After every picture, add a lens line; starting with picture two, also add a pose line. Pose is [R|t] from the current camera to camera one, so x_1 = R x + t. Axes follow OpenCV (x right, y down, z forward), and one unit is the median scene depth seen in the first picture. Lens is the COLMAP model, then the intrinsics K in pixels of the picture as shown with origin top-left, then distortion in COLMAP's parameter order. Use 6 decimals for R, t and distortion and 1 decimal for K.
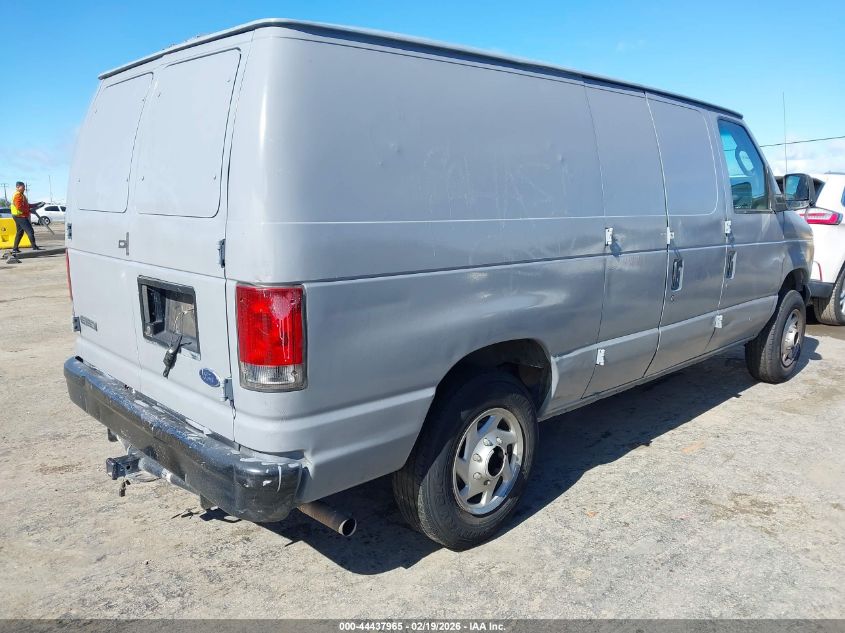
lens RADIAL K [[674.6, 0, 422.5], [0, 674.6, 316.5], [0, 0, 1]] dist [-0.008019, -0.003152]
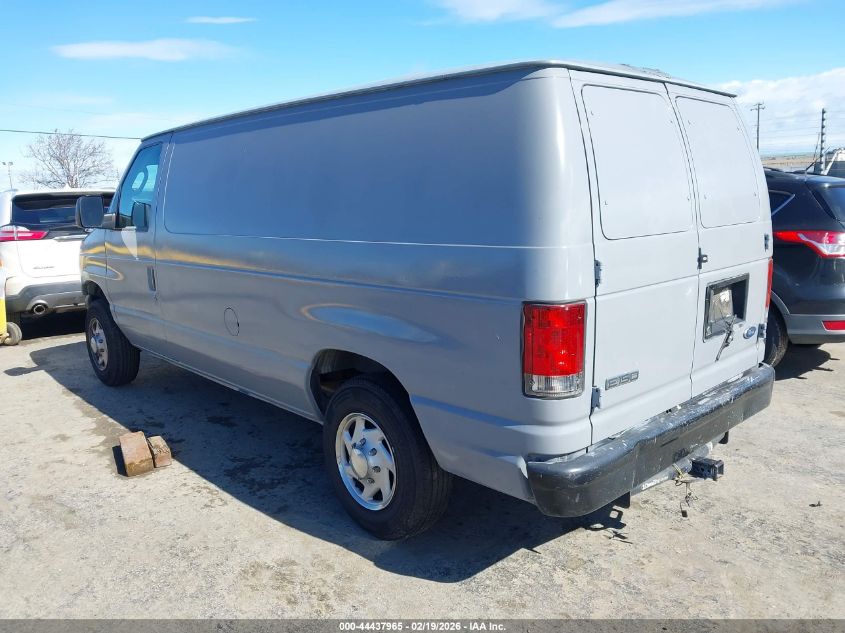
lens RADIAL K [[674.6, 0, 422.5], [0, 674.6, 316.5], [0, 0, 1]] dist [-0.008019, -0.003152]
pose [[-0.002799, -0.184314, 0.982864, -1.479919], [0.201820, 0.962538, 0.181077, -0.297104], [-0.979419, 0.198868, 0.034504, 1.393438]]
